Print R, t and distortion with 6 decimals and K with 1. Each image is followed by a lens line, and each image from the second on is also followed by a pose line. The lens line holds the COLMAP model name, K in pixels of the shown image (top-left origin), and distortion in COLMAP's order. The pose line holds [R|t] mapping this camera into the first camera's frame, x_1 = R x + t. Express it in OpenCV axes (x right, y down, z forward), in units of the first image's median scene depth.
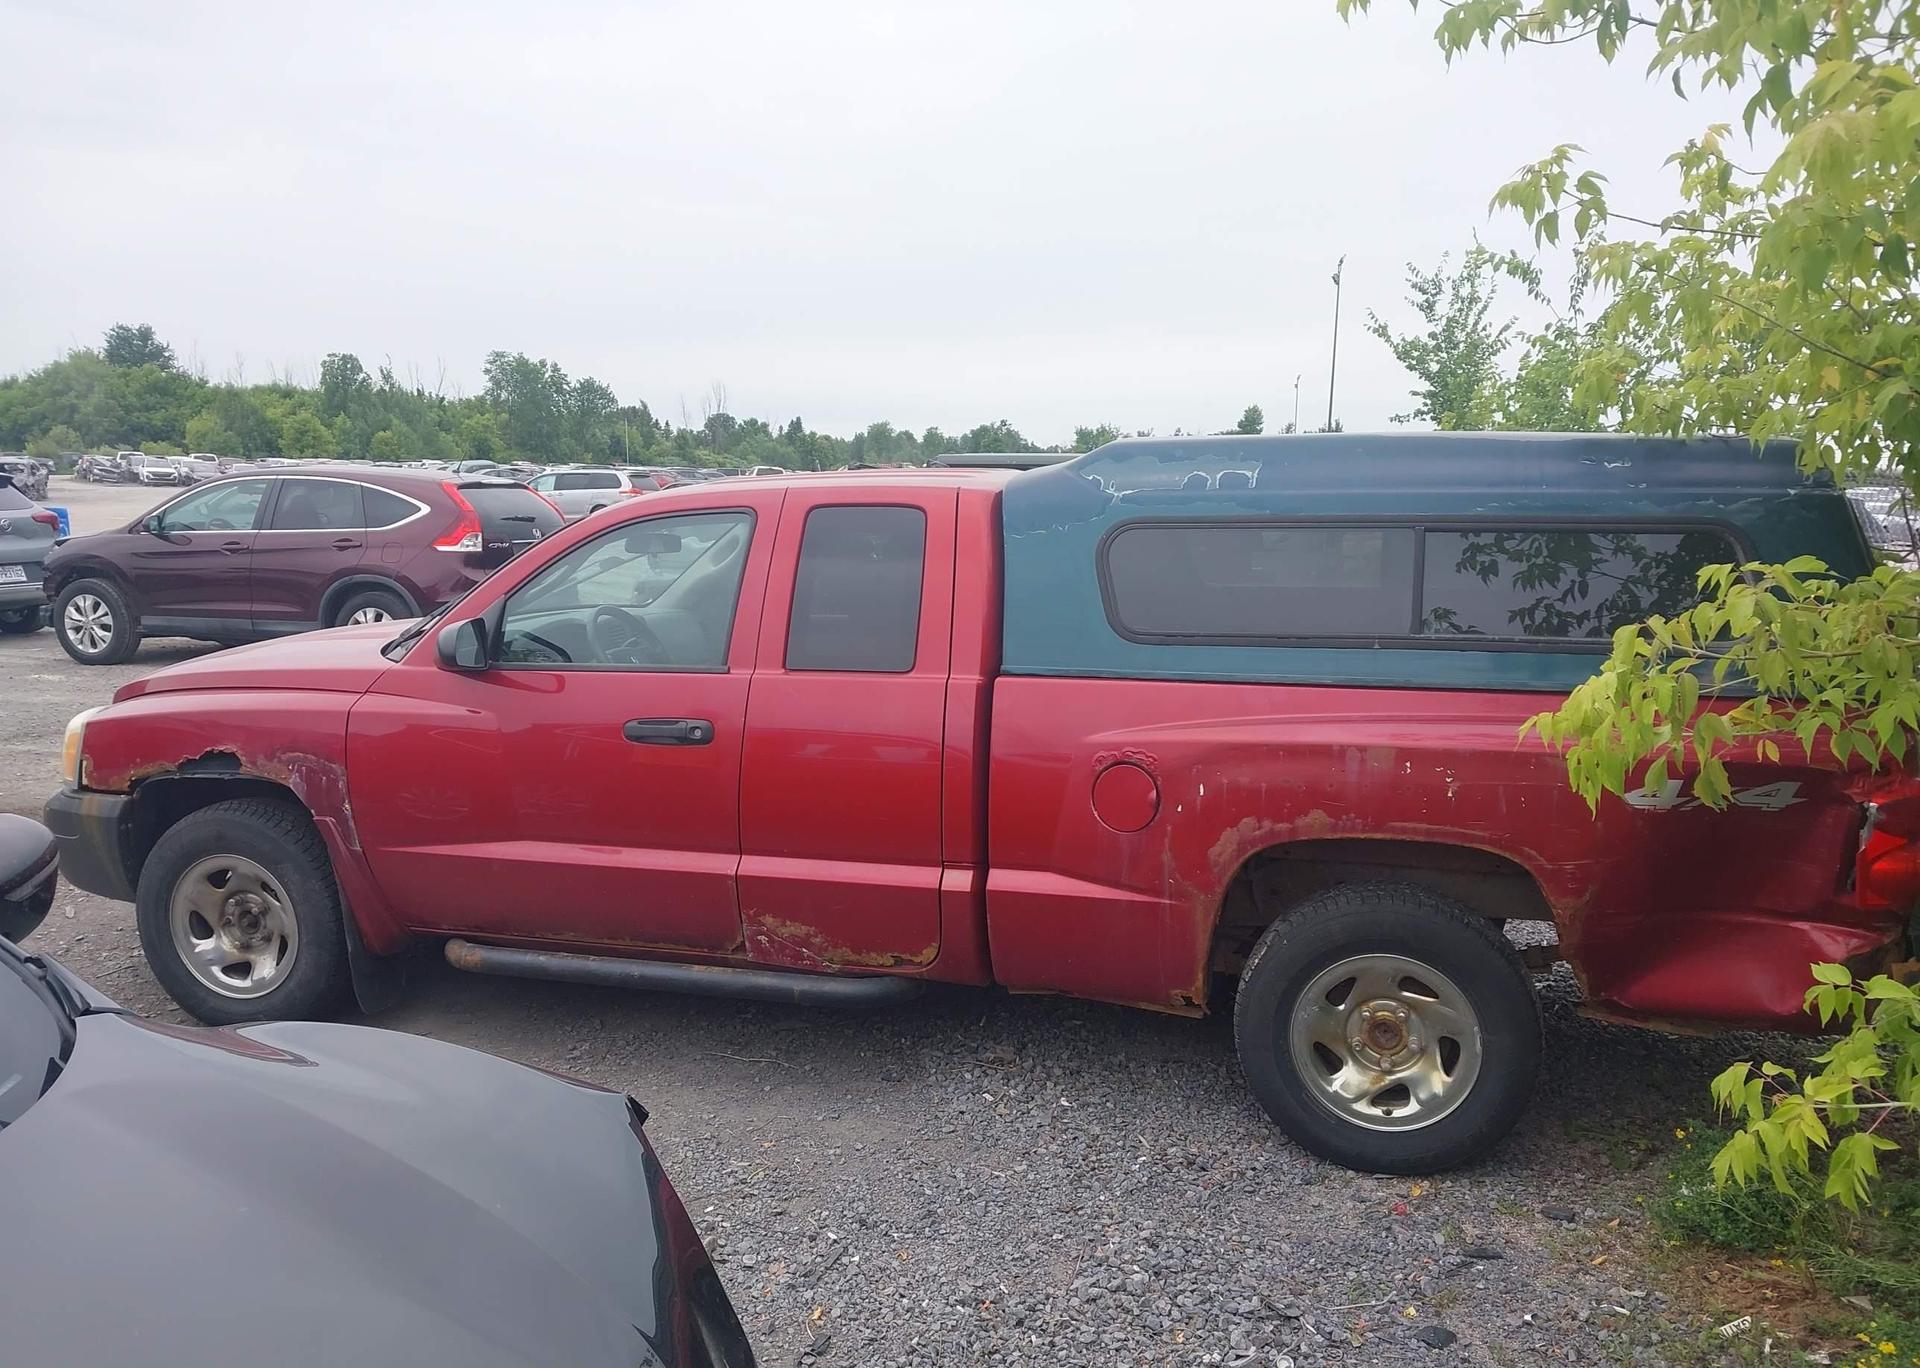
lens RADIAL K [[1473.1, 0, 961.6], [0, 1473.1, 736.4], [0, 0, 1]] dist [0.043174, -0.053032]
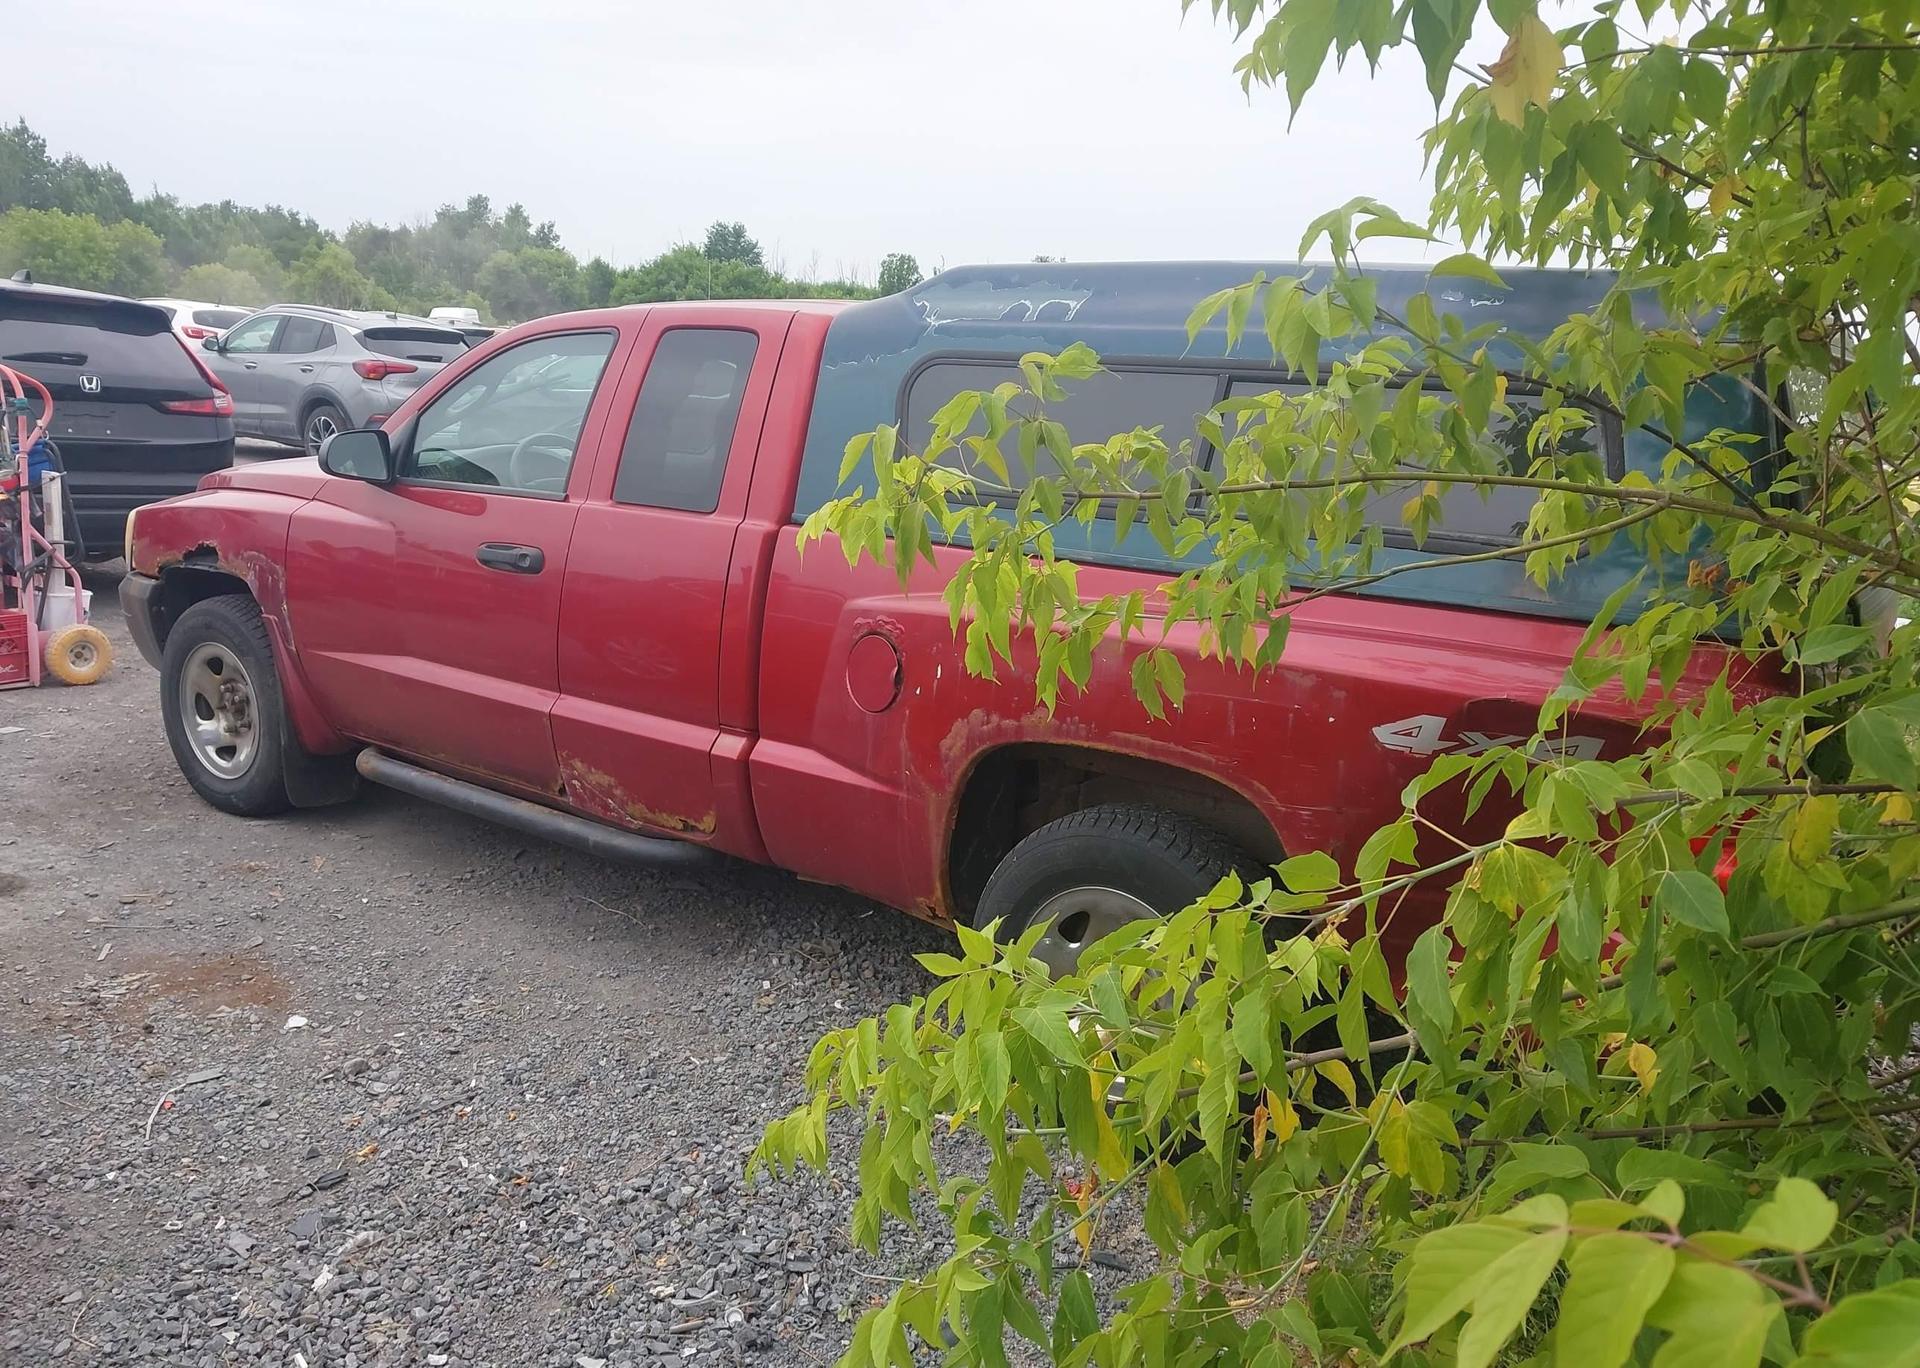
lens RADIAL K [[1473.1, 0, 961.6], [0, 1473.1, 736.4], [0, 0, 1]] dist [0.043174, -0.053032]
pose [[0.942219, 0.128356, -0.309431, 0.418992], [-0.110890, 0.991113, 0.073468, 0.008996], [0.316112, -0.034911, 0.948079, 0.176465]]
